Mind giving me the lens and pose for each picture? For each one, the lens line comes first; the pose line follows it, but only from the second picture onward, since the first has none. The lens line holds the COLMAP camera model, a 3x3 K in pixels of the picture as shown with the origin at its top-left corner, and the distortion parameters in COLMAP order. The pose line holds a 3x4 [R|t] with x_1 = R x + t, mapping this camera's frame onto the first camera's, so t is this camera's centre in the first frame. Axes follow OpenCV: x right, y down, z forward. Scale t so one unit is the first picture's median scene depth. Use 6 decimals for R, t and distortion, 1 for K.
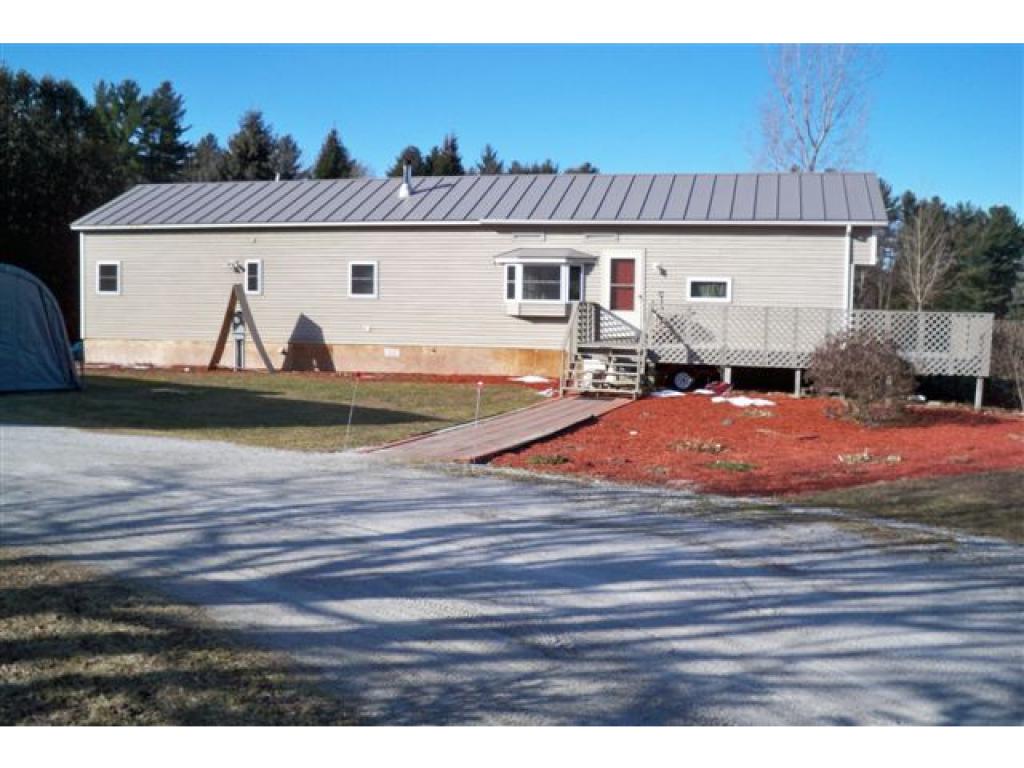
lens RADIAL K [[987.7, 0, 512.0], [0, 987.7, 384.0], [0, 0, 1]] dist [-0.101459, -0.005414]
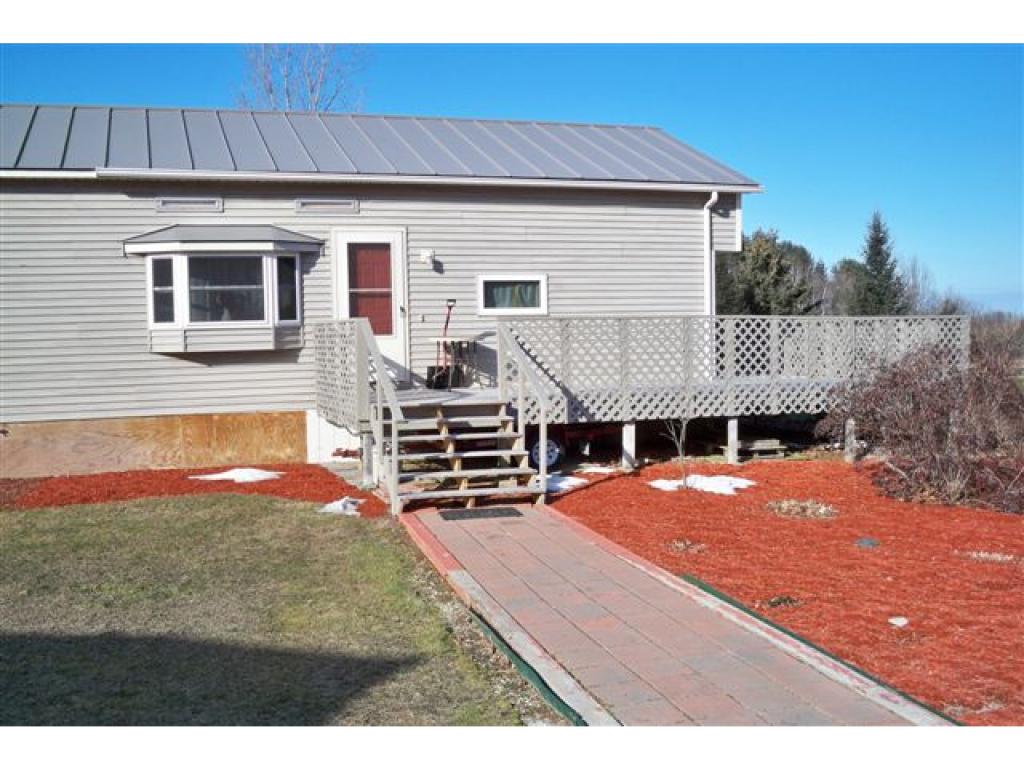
lens RADIAL K [[987.7, 0, 512.0], [0, 987.7, 384.0], [0, 0, 1]] dist [-0.101459, -0.005414]
pose [[0.831713, -0.068286, 0.550991, -0.137120], [0.080788, 0.996730, 0.001580, -0.040470], [-0.549297, 0.043200, 0.834510, 0.482540]]
